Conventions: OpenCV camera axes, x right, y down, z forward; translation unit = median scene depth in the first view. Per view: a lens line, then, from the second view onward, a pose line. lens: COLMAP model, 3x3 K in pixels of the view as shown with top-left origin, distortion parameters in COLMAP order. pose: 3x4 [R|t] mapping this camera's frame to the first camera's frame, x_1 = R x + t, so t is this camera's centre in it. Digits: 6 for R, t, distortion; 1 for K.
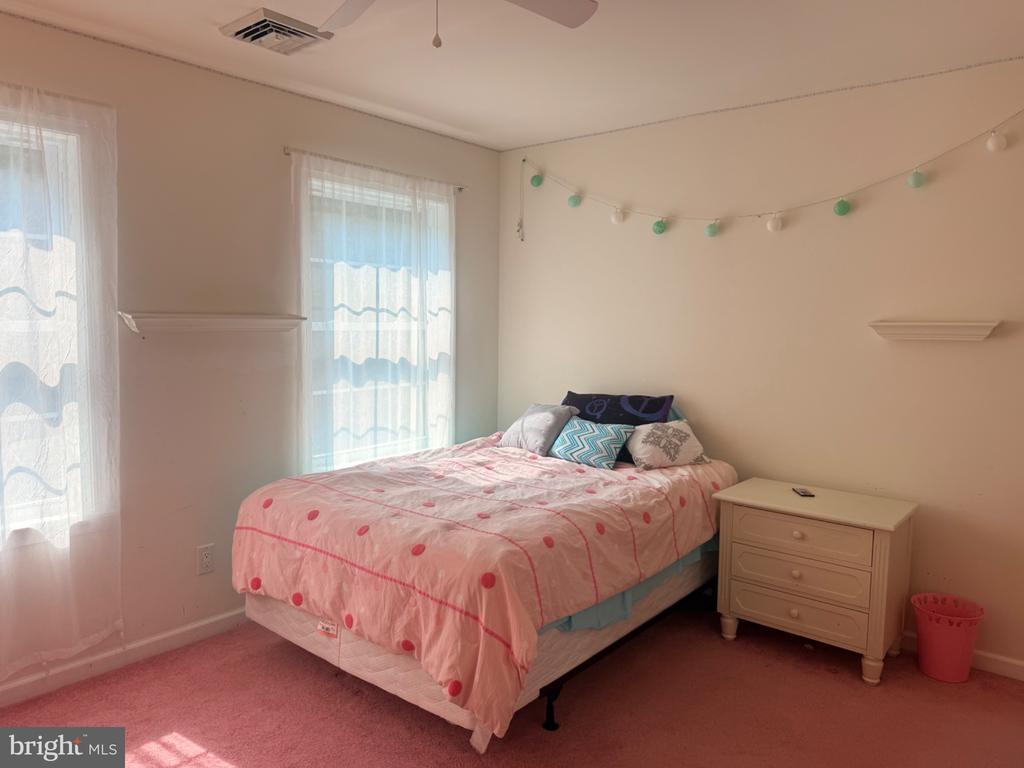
lens RADIAL K [[708.0, 0, 512.0], [0, 708.0, 384.0], [0, 0, 1]] dist [0.133546, -0.192558]
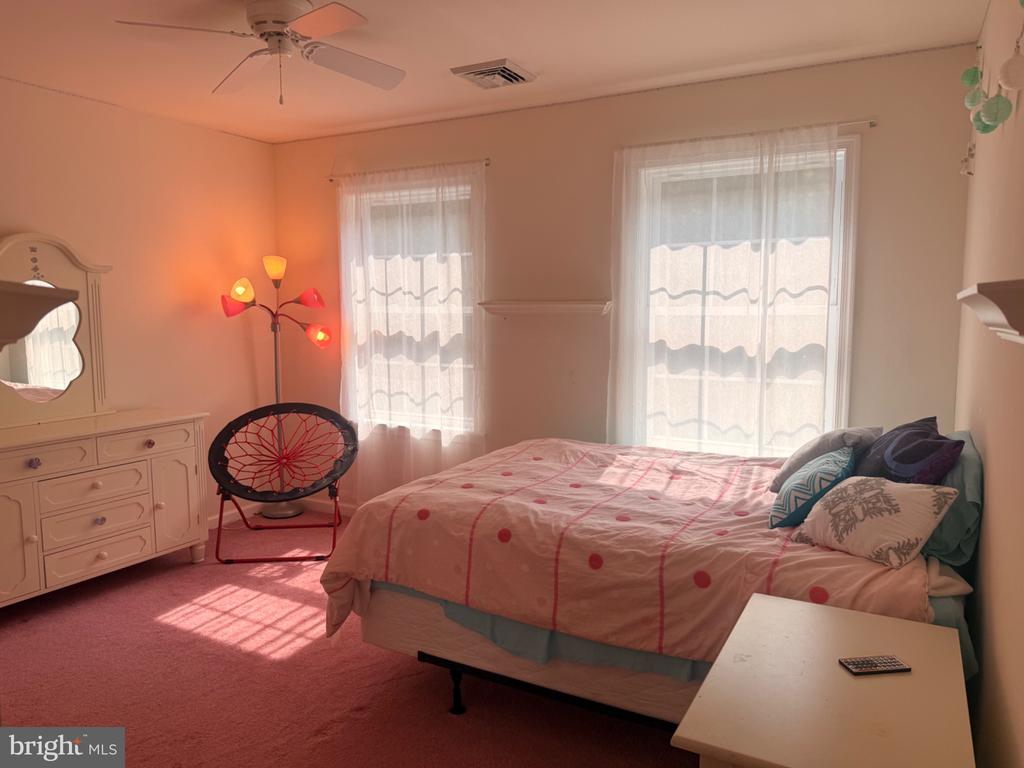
lens RADIAL K [[708.0, 0, 512.0], [0, 708.0, 384.0], [0, 0, 1]] dist [0.133546, -0.192558]
pose [[0.192101, 0.092536, -0.977003, 0.701427], [-0.093024, 0.992779, 0.075739, -0.034847], [0.976956, 0.076335, 0.199321, 0.602388]]
